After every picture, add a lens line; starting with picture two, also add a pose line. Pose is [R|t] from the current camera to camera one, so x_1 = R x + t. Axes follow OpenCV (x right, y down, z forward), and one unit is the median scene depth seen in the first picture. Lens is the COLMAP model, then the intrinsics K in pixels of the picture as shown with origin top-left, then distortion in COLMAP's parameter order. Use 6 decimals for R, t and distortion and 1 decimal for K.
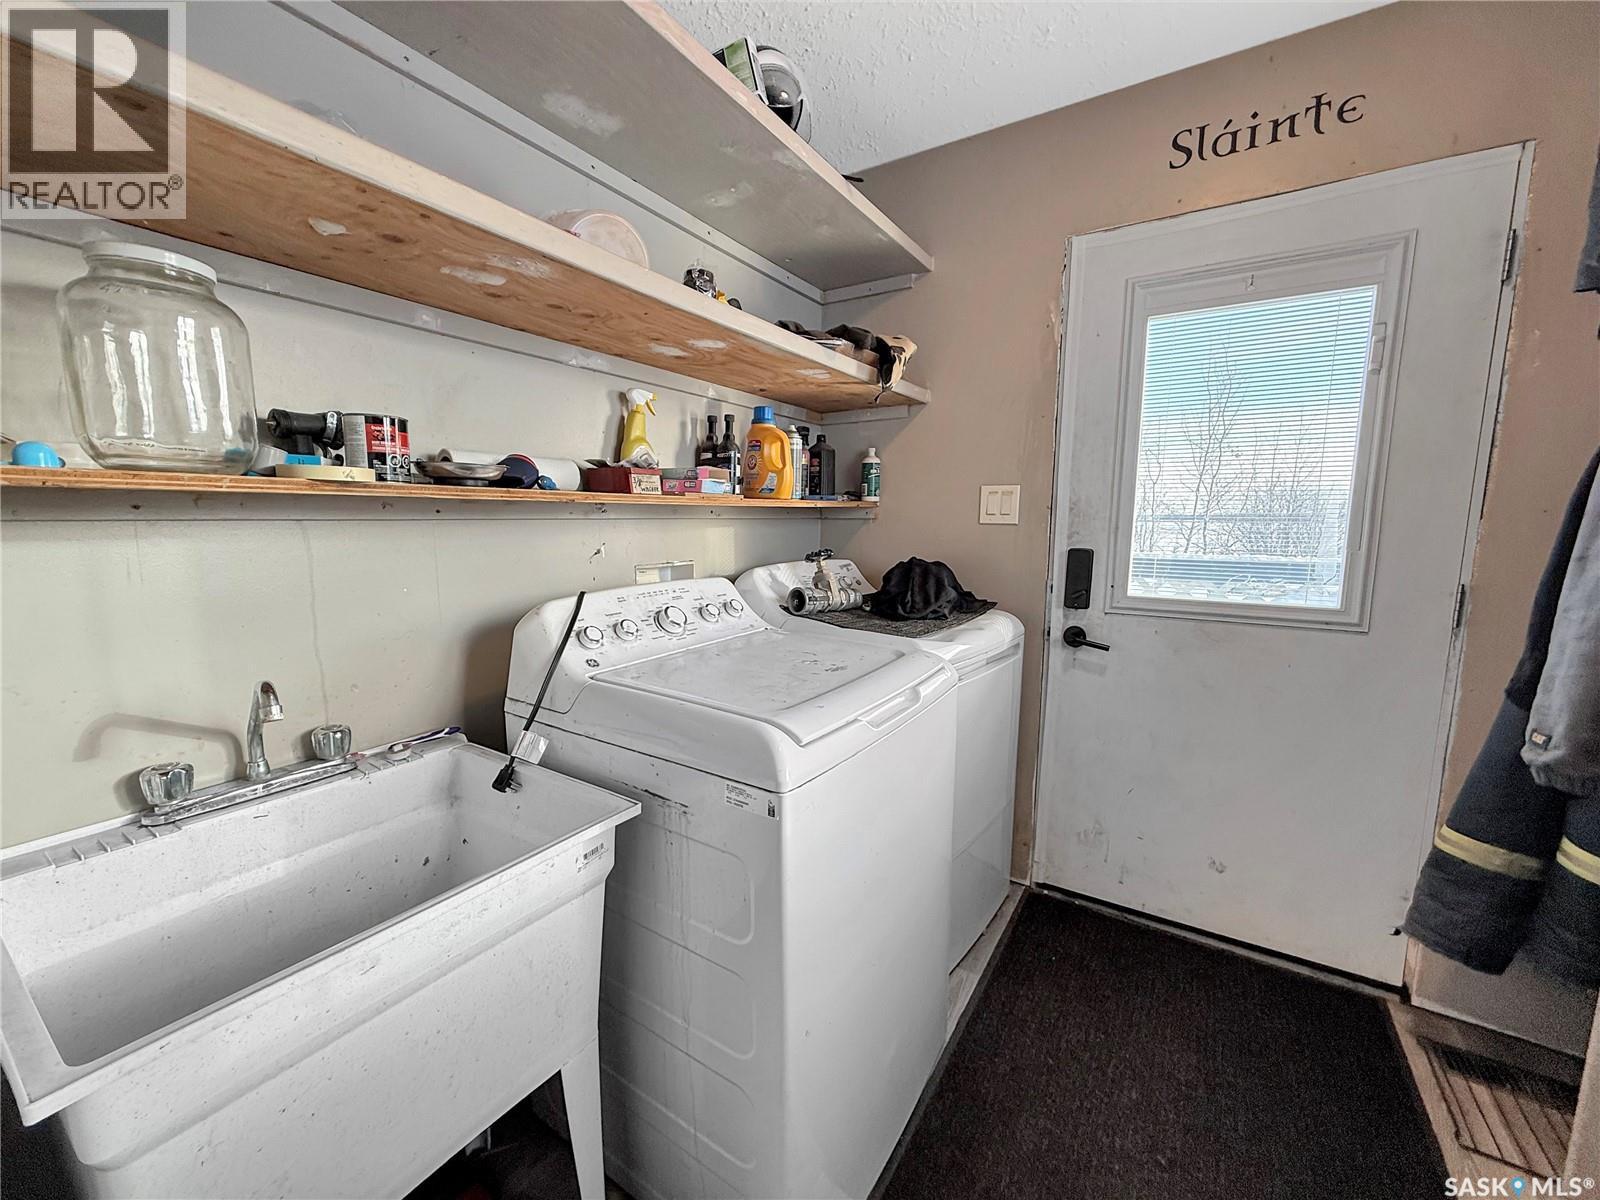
lens RADIAL K [[629.9, 0, 800.0], [0, 629.9, 600.0], [0, 0, 1]] dist [0.000553, 0.000302]
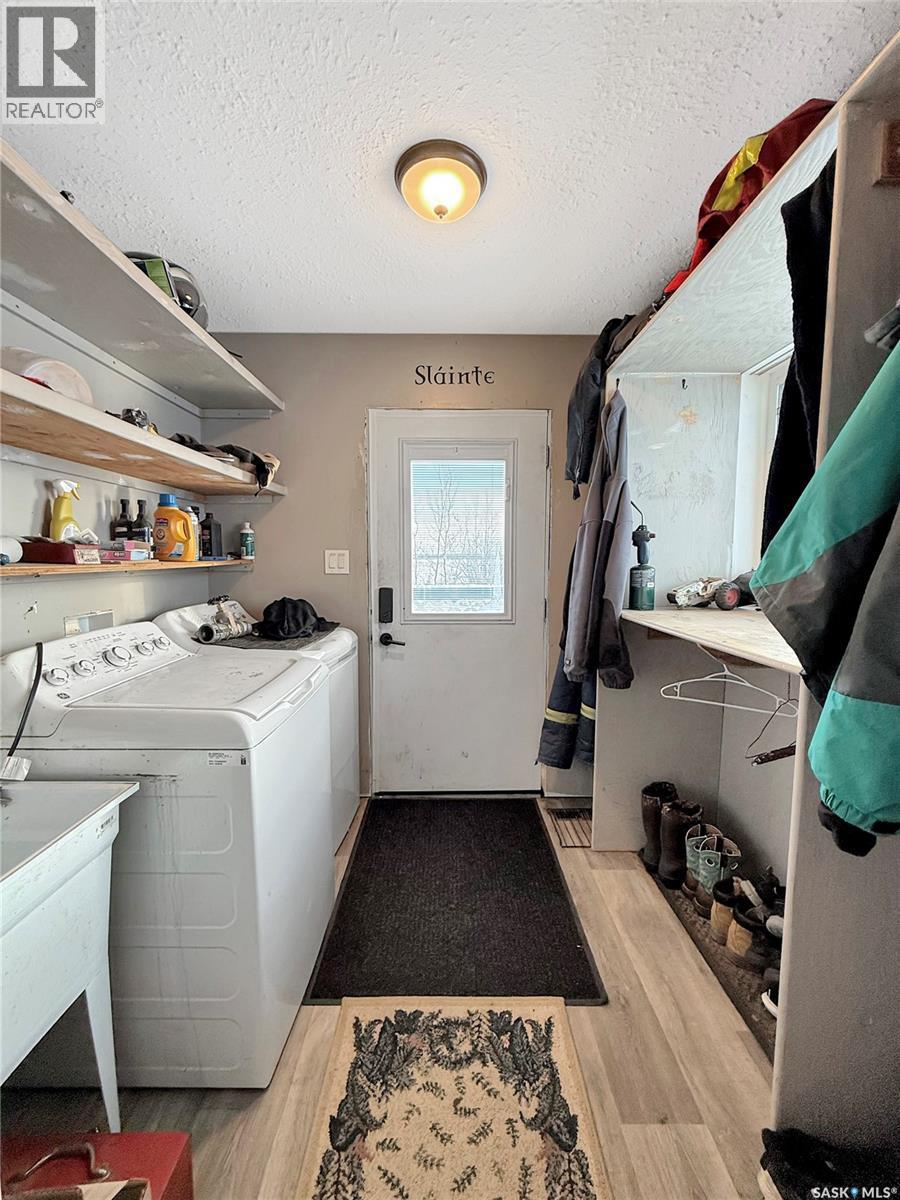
lens RADIAL K [[479.6, 0, 450.0], [0, 479.6, 600.0], [0, 0, 1]] dist [-0.000103, -0.000117]
pose [[0.836088, -0.055199, 0.545811, -0.134668], [0.075403, 0.997045, -0.014671, -0.017332], [-0.543389, 0.053422, 0.837780, -0.205369]]
